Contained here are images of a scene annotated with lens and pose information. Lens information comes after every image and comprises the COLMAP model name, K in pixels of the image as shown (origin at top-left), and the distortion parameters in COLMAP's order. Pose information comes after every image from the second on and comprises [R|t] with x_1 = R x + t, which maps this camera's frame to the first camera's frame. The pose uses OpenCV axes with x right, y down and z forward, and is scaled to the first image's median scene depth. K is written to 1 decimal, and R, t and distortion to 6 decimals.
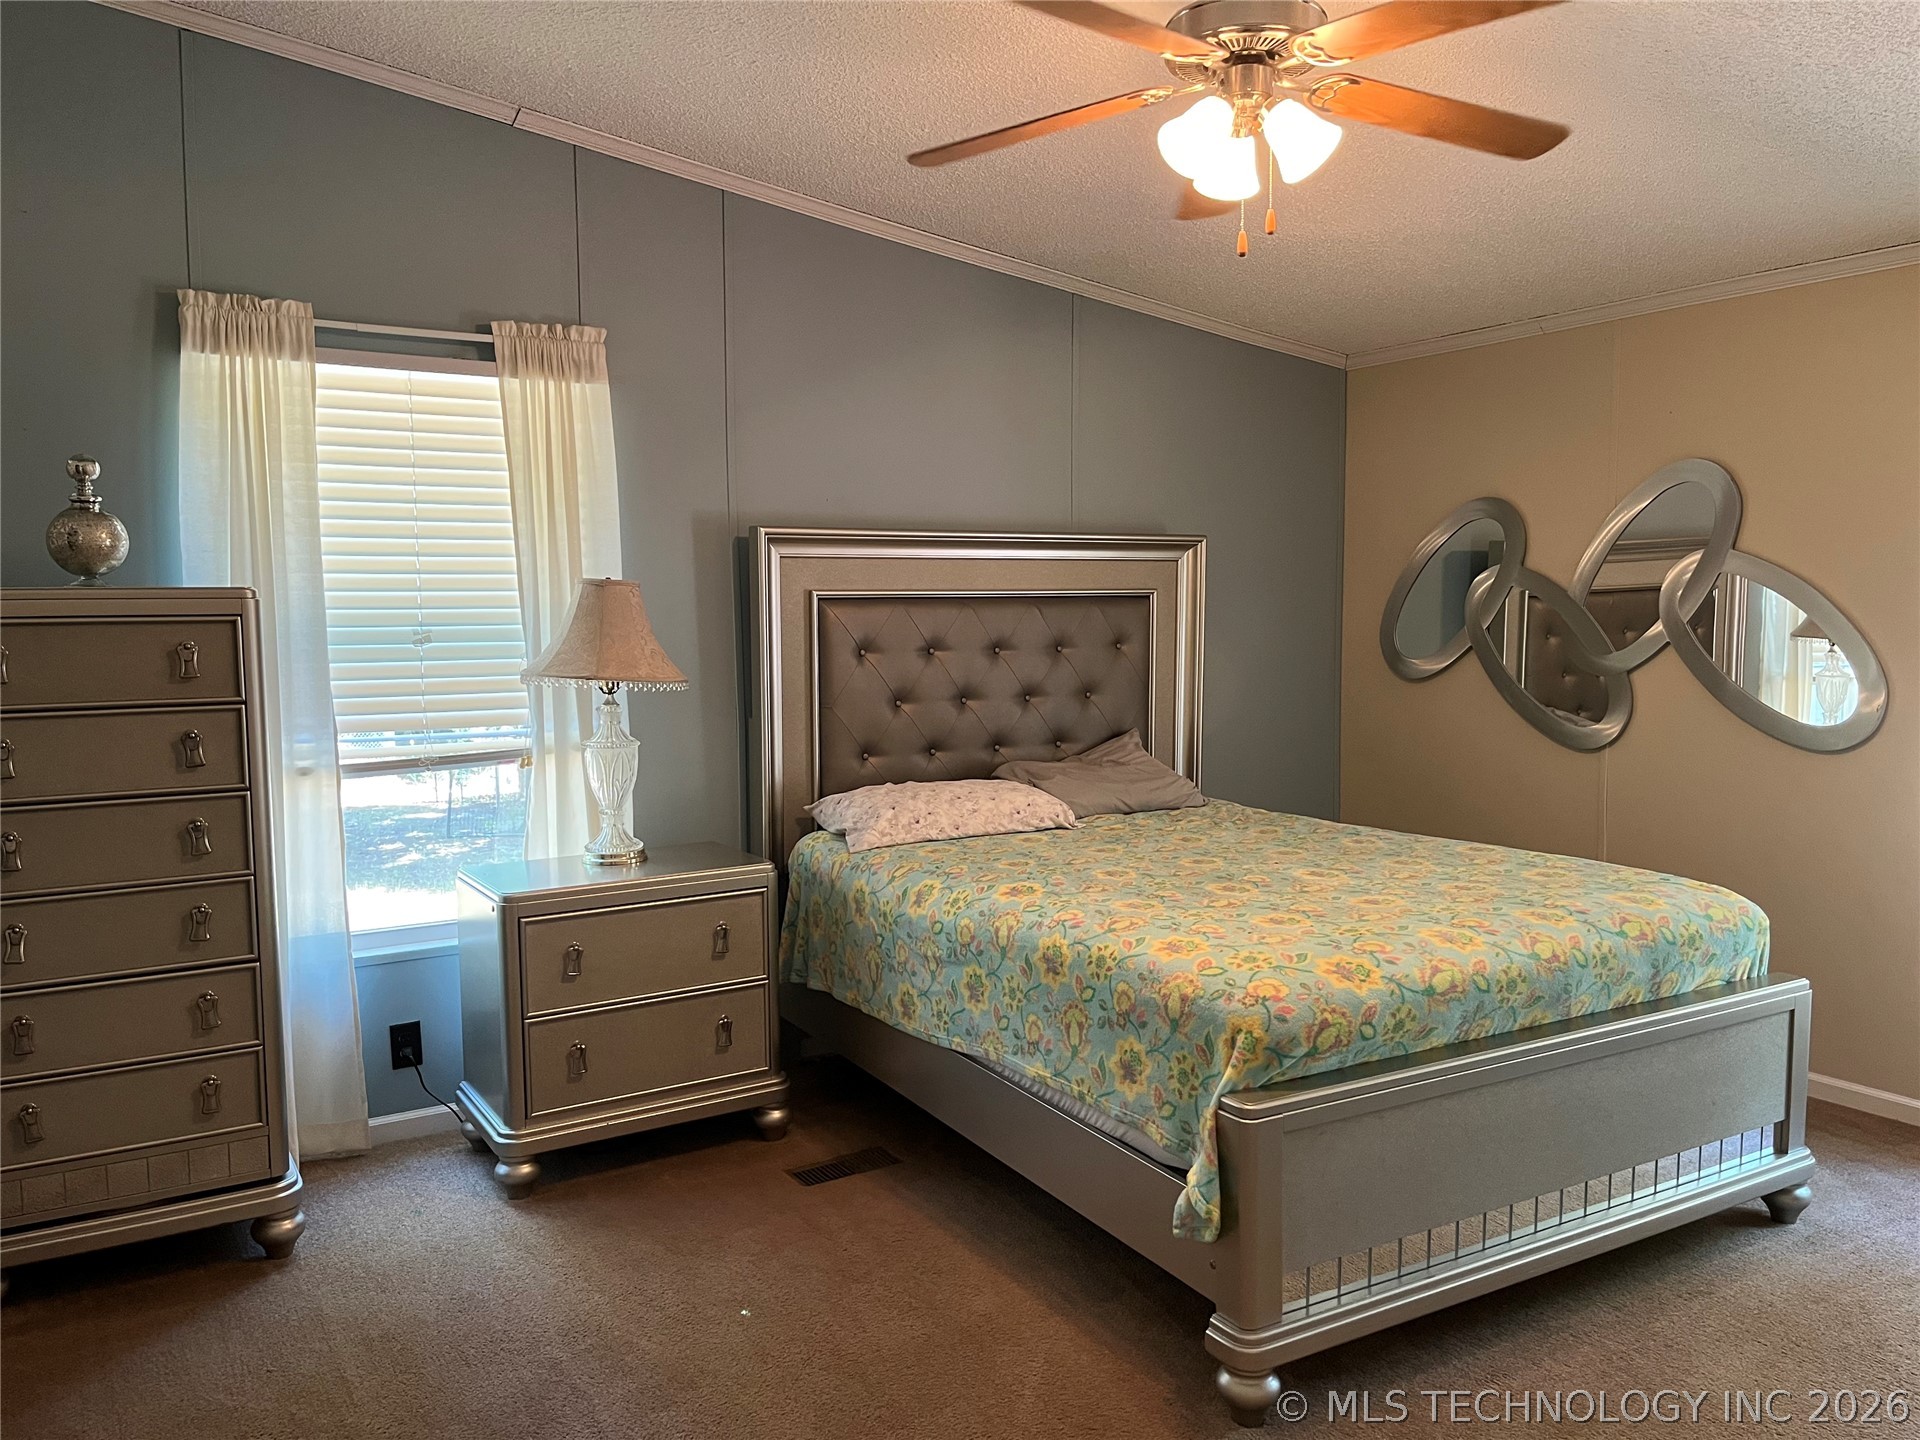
lens RADIAL K [[1452.8, 0, 958.6], [0, 1452.8, 723.0], [0, 0, 1]] dist [0.053171, -0.053113]
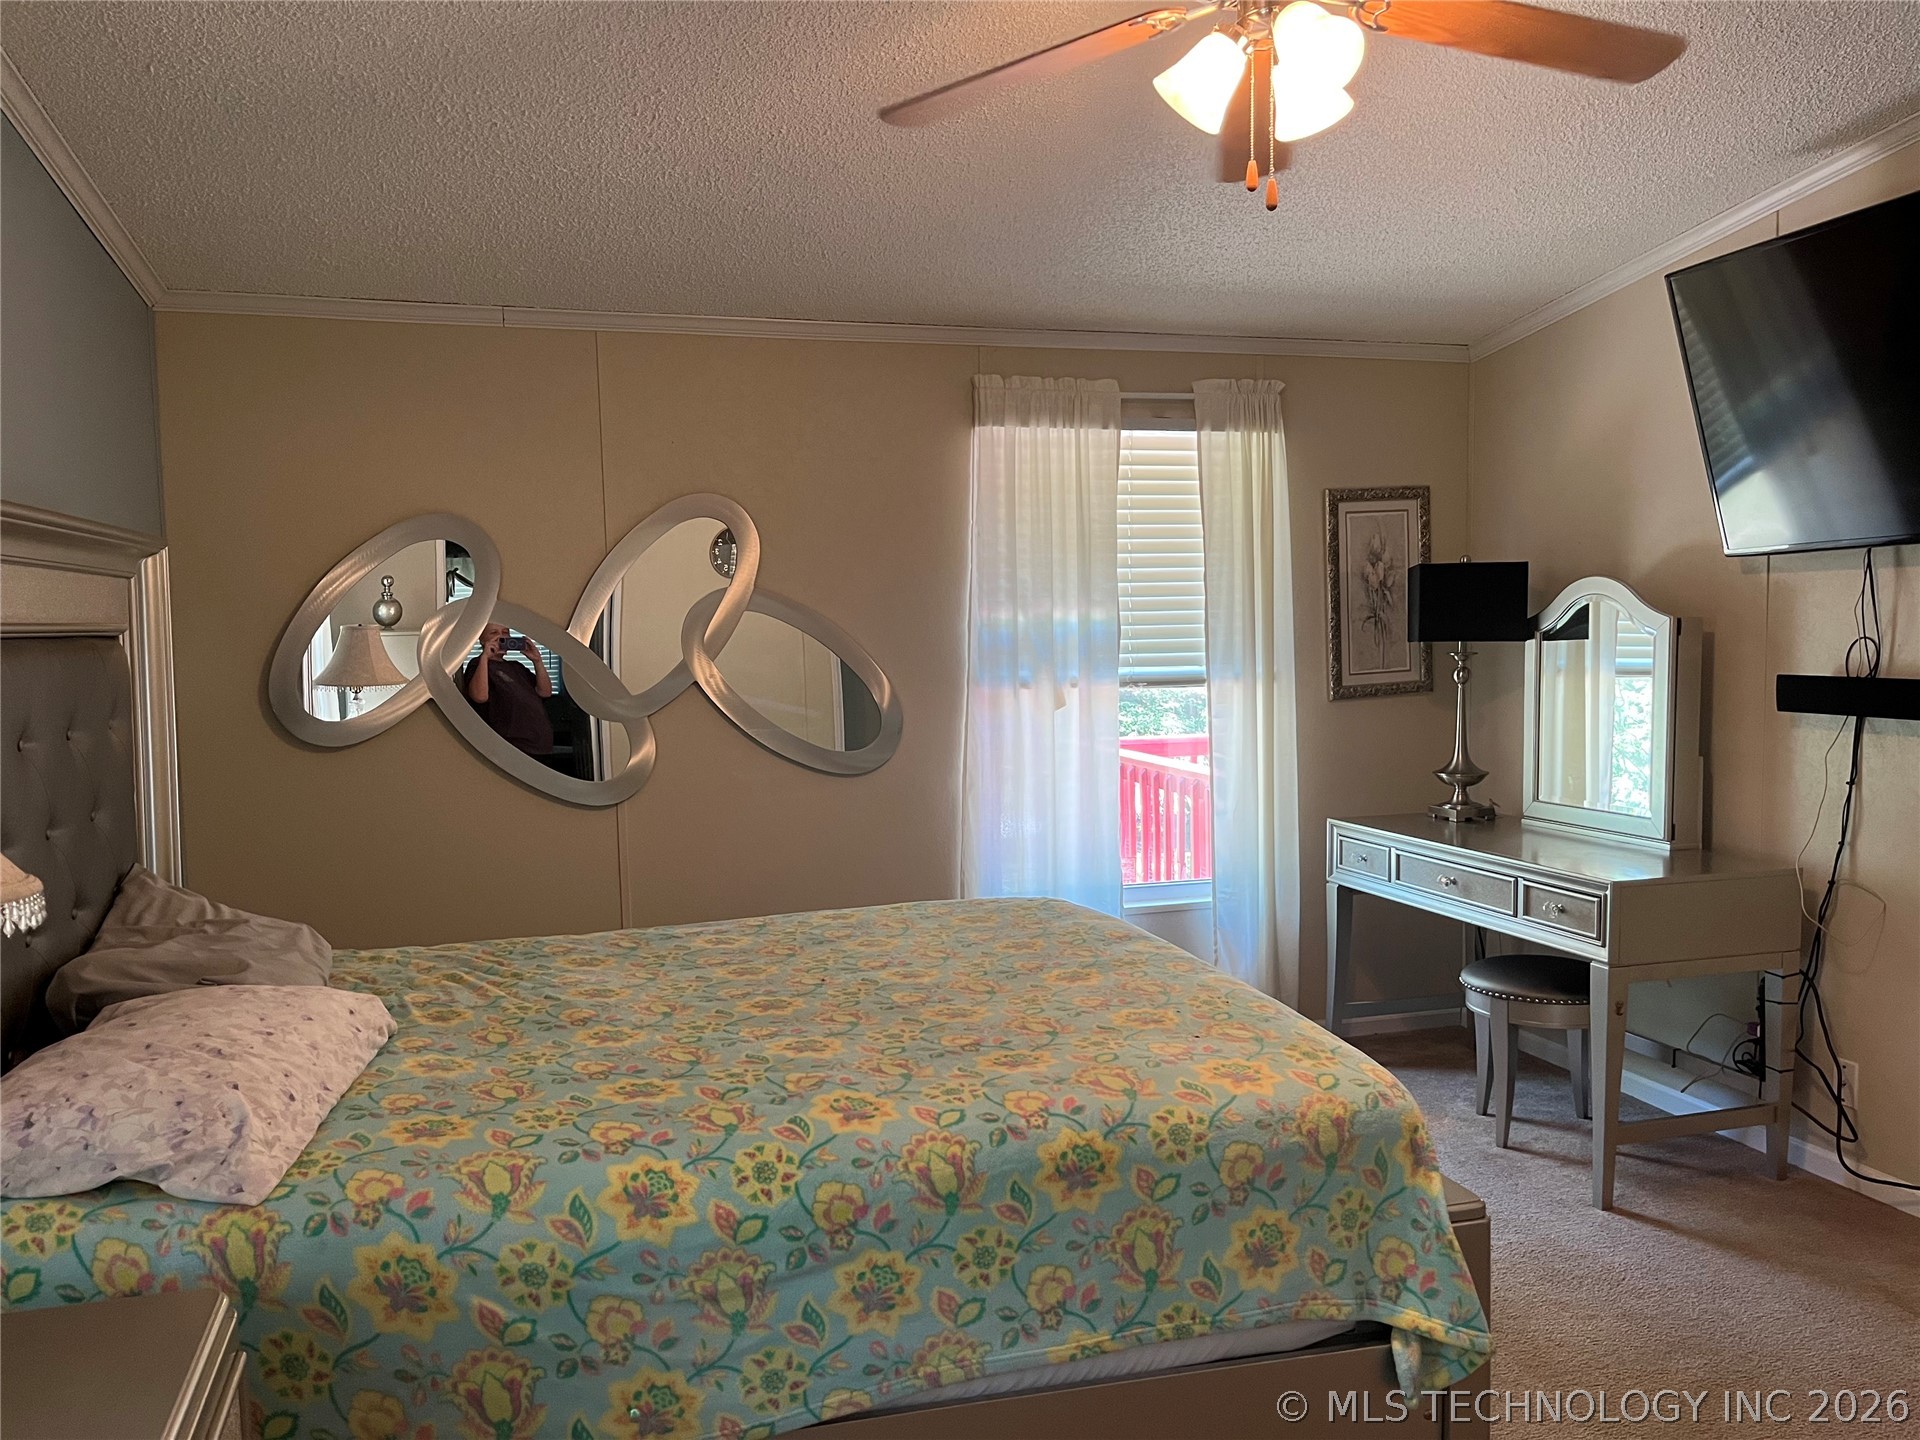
lens RADIAL K [[1467.9, 0, 958.3], [0, 1467.9, 720.5], [0, 0, 1]] dist [0.025444, 0.000401]
pose [[0.245234, -0.062147, 0.967470, -0.571612], [0.094619, 0.994713, 0.039913, -0.072919], [-0.964835, 0.081753, 0.249818, 0.832417]]
